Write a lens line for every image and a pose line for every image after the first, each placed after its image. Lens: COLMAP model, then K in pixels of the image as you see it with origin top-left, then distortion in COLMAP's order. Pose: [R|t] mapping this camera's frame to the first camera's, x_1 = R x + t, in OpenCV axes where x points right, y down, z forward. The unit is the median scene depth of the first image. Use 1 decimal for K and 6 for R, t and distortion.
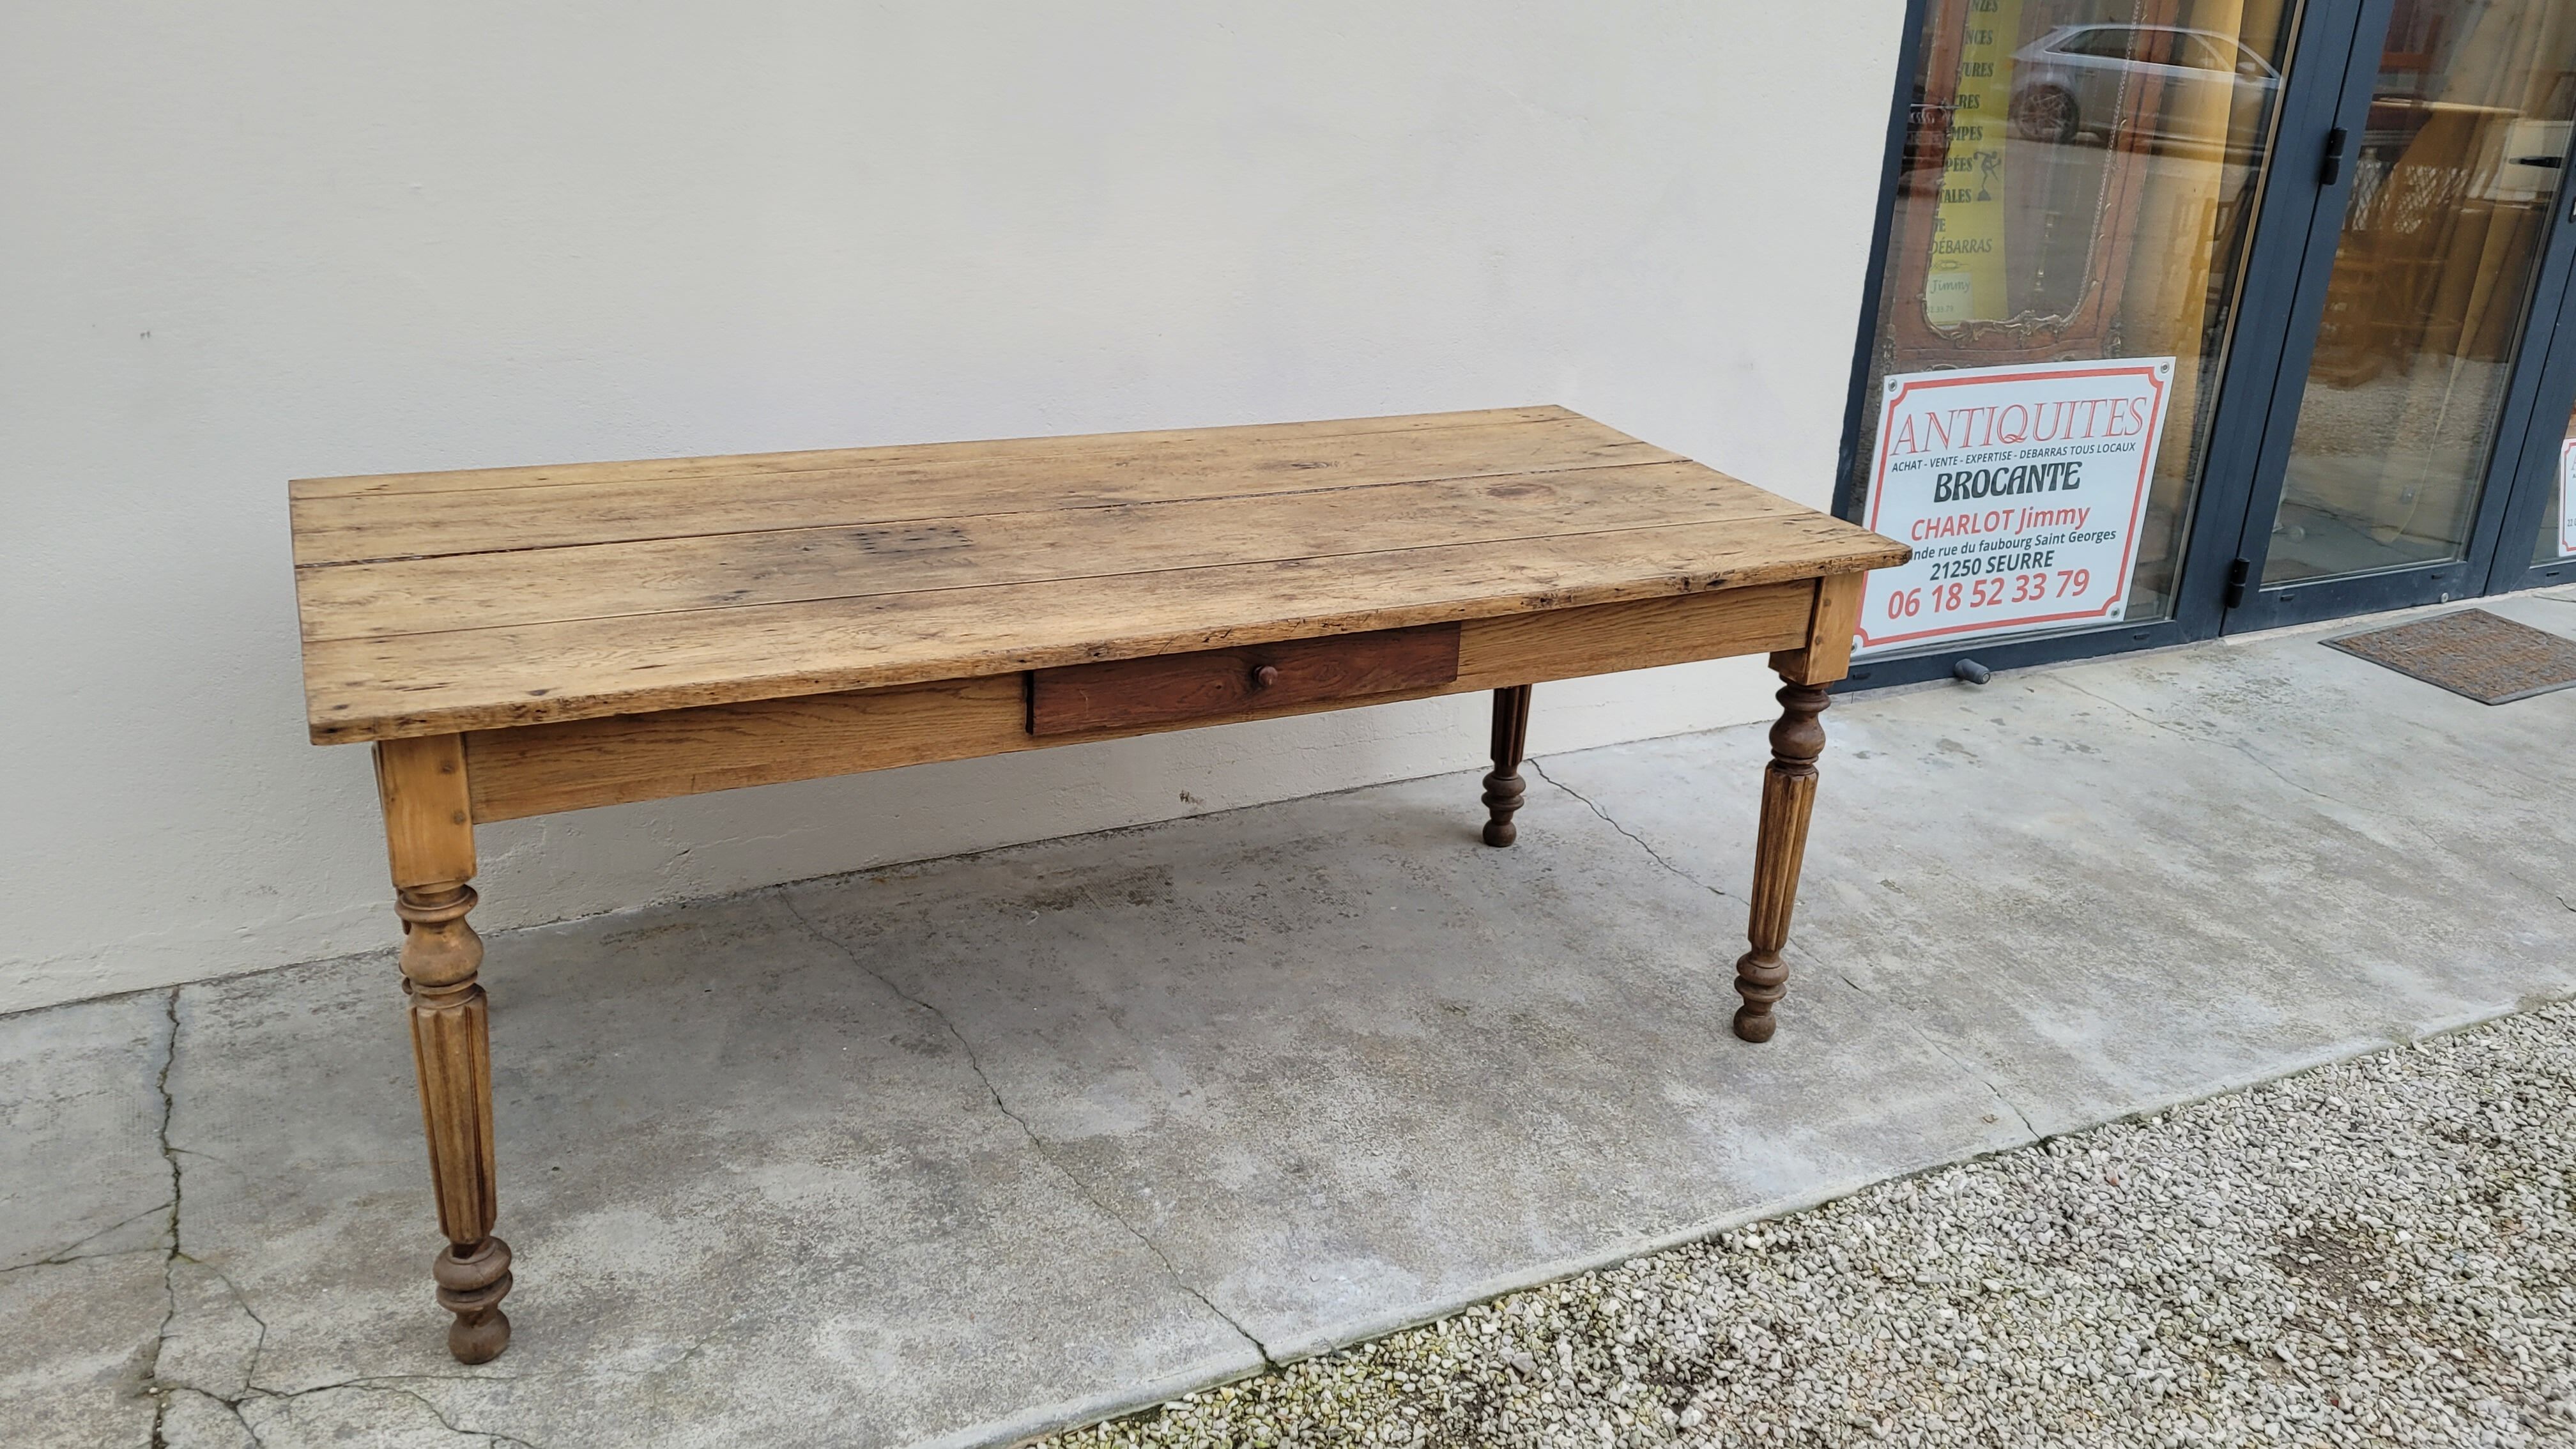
lens RADIAL K [[1931.6, 0, 1280.1], [0, 1931.6, 676.8], [0, 0, 1]] dist [0.067195, -0.042452]
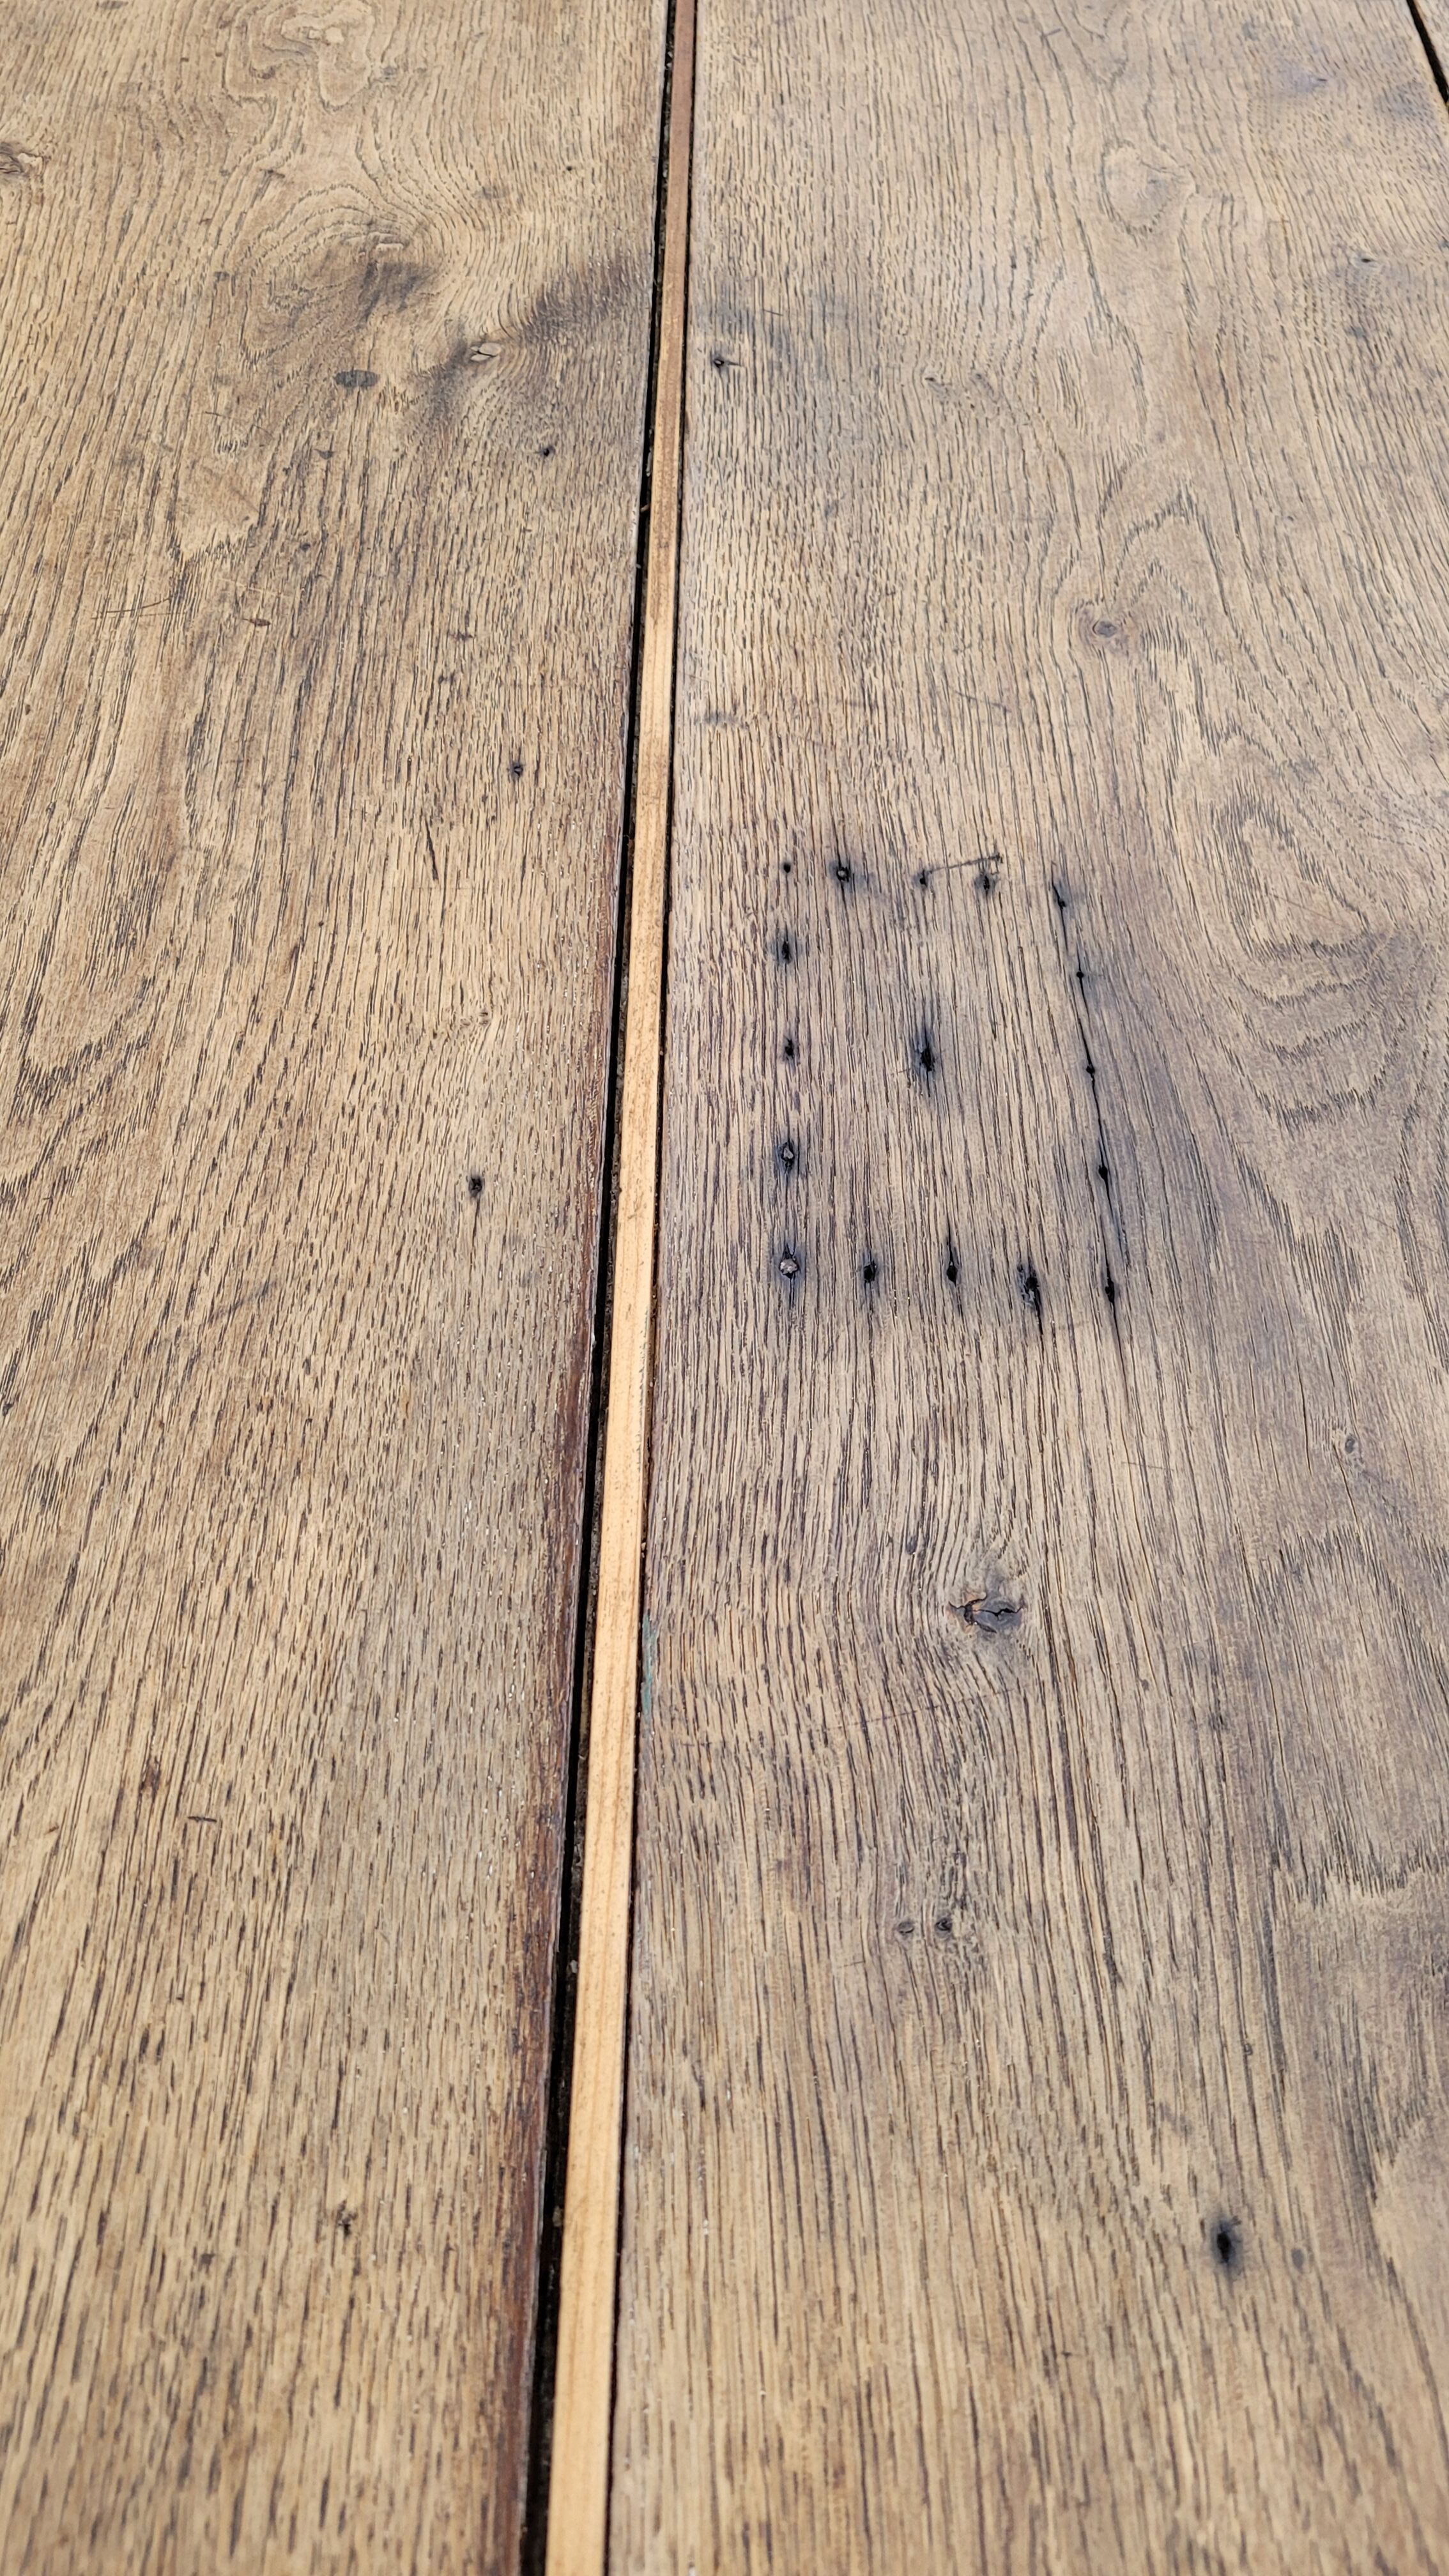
lens RADIAL K [[1931.6, 0, 740.9], [0, 1931.6, 1301.5], [0, 0, 1]] dist [0.067195, -0.042452]
pose [[0.443926, -0.752886, 0.485894, -0.296675], [0.313054, 0.638395, 0.703170, -0.185515], [-0.839599, -0.160045, 0.519094, 0.910068]]
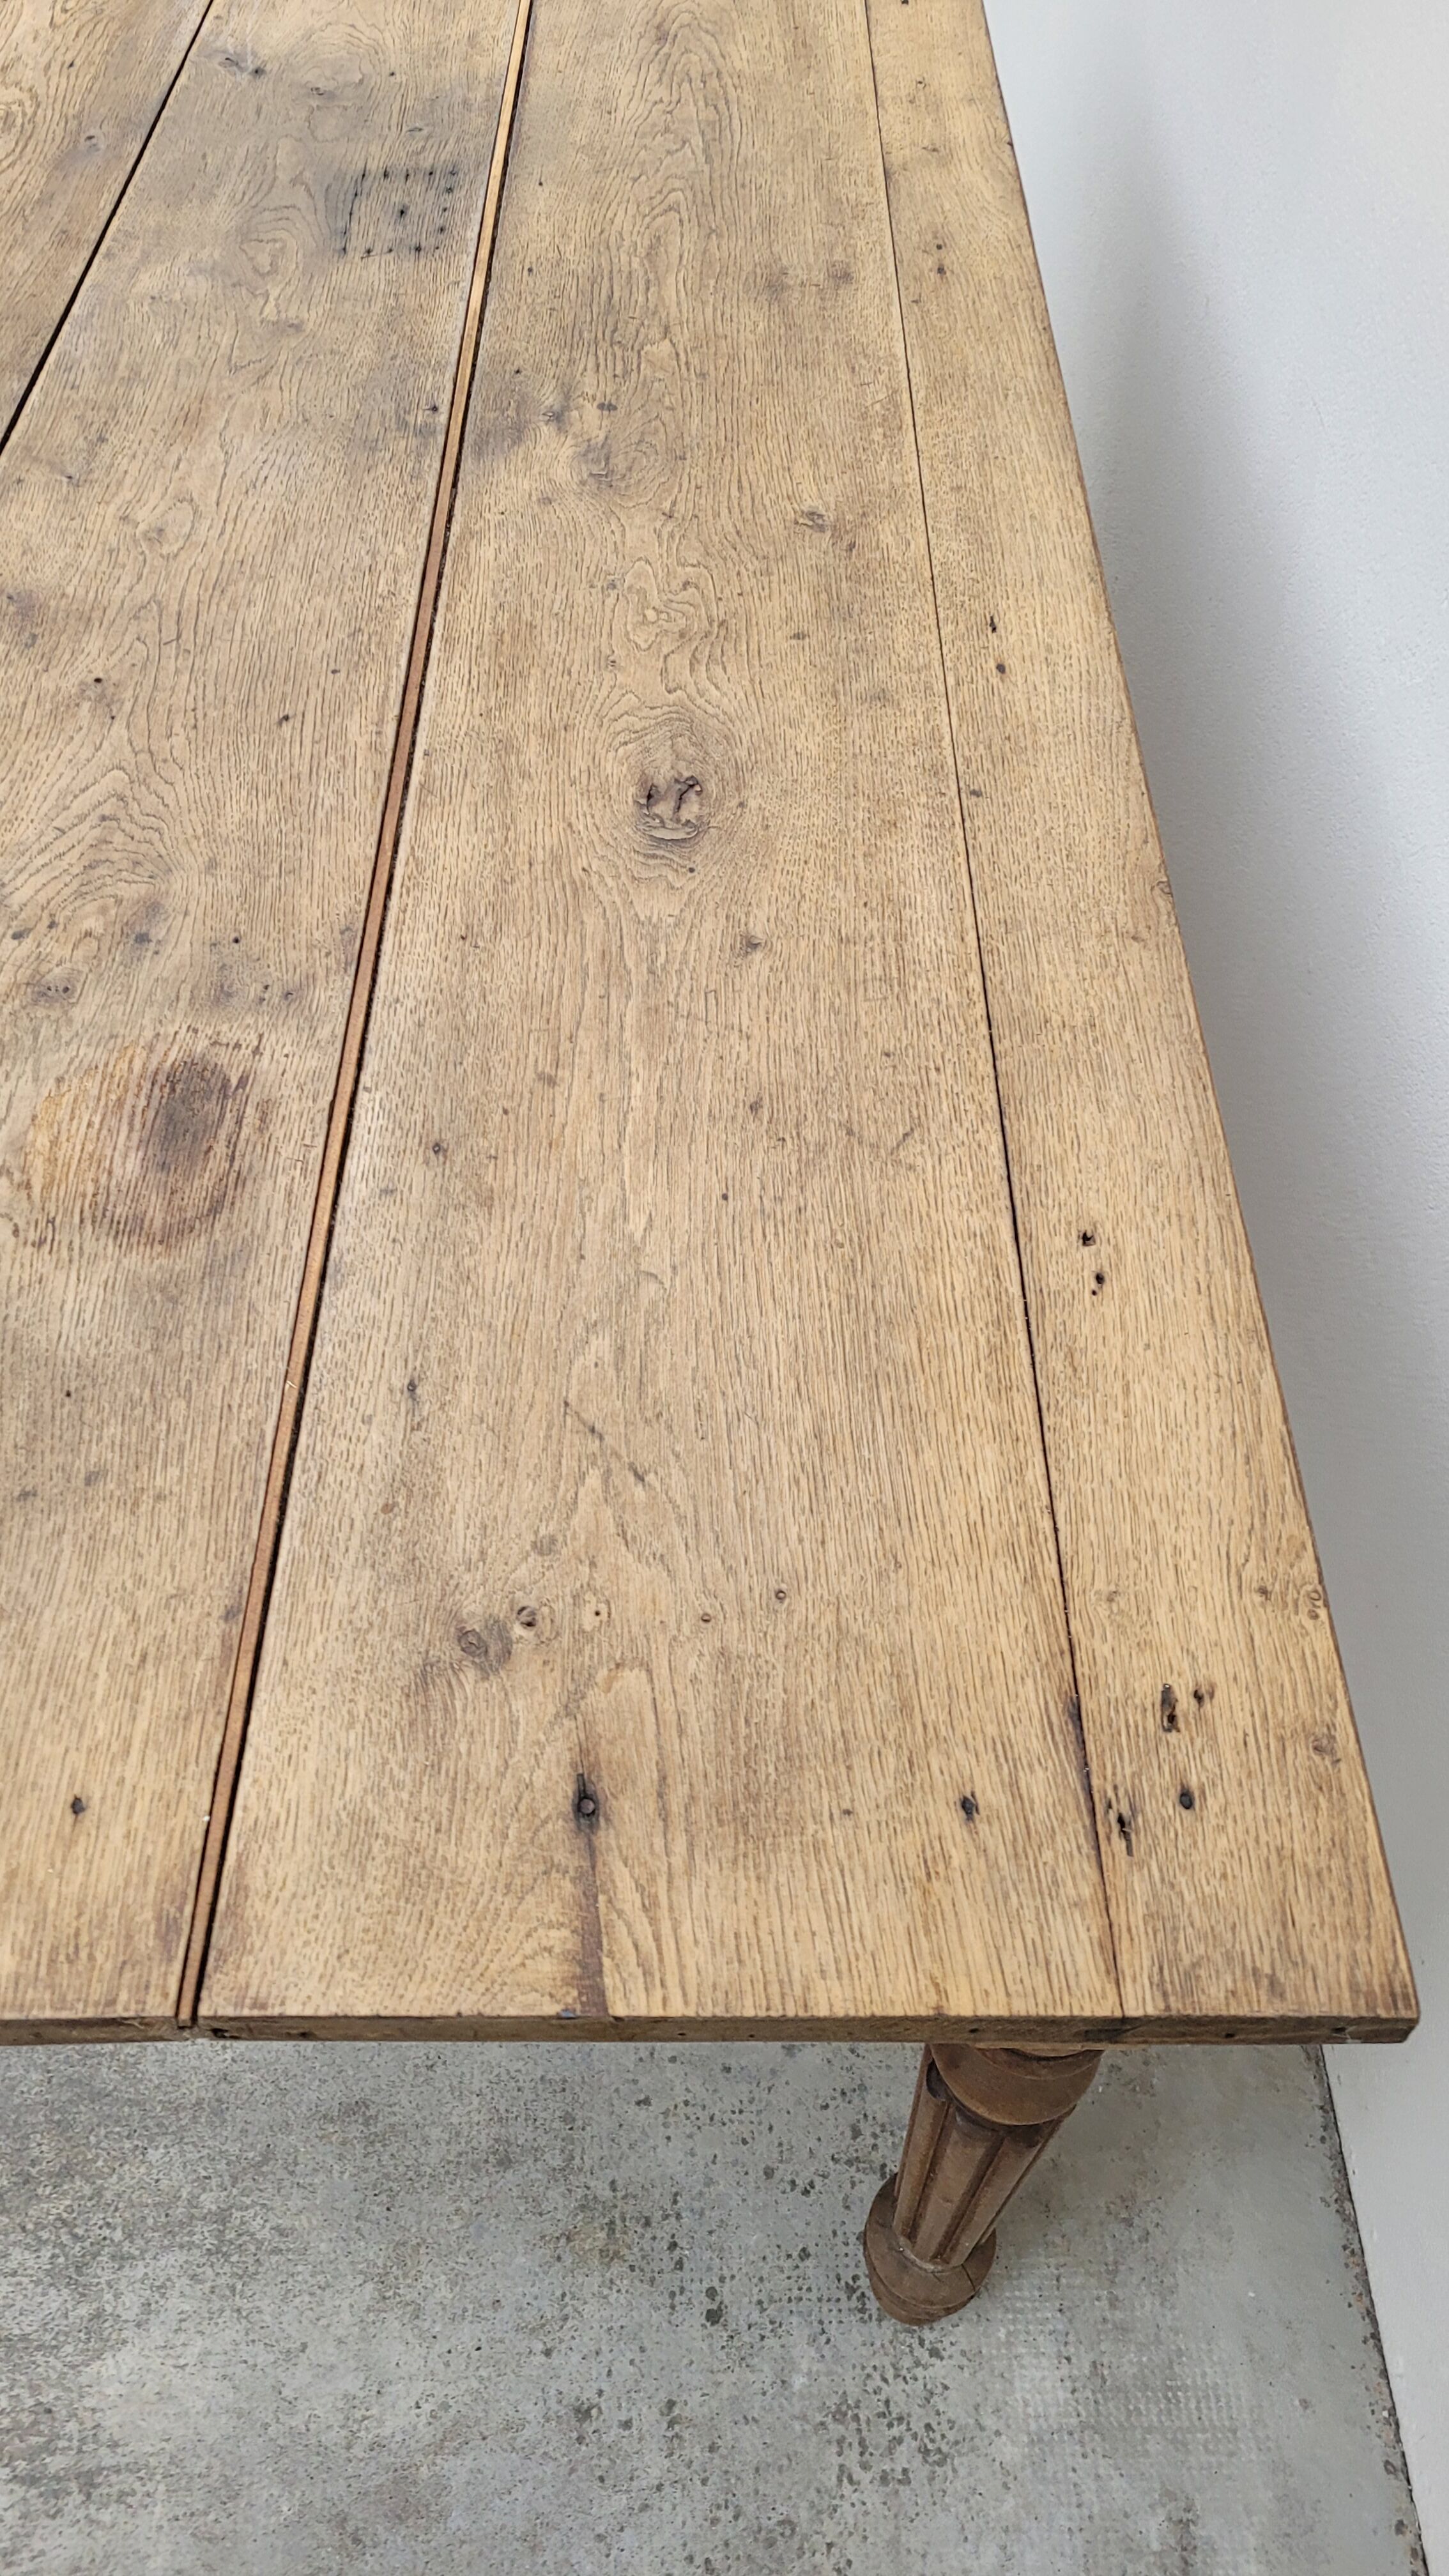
lens RADIAL K [[1931.6, 0, 726.8], [0, 1931.6, 1262.5], [0, 0, 1]] dist [0.067195, -0.042452]
pose [[-0.441445, 0.661461, -0.606296, 0.320475], [-0.349419, 0.495634, 0.795143, -0.406555], [0.826458, 0.562863, 0.012332, 1.234161]]
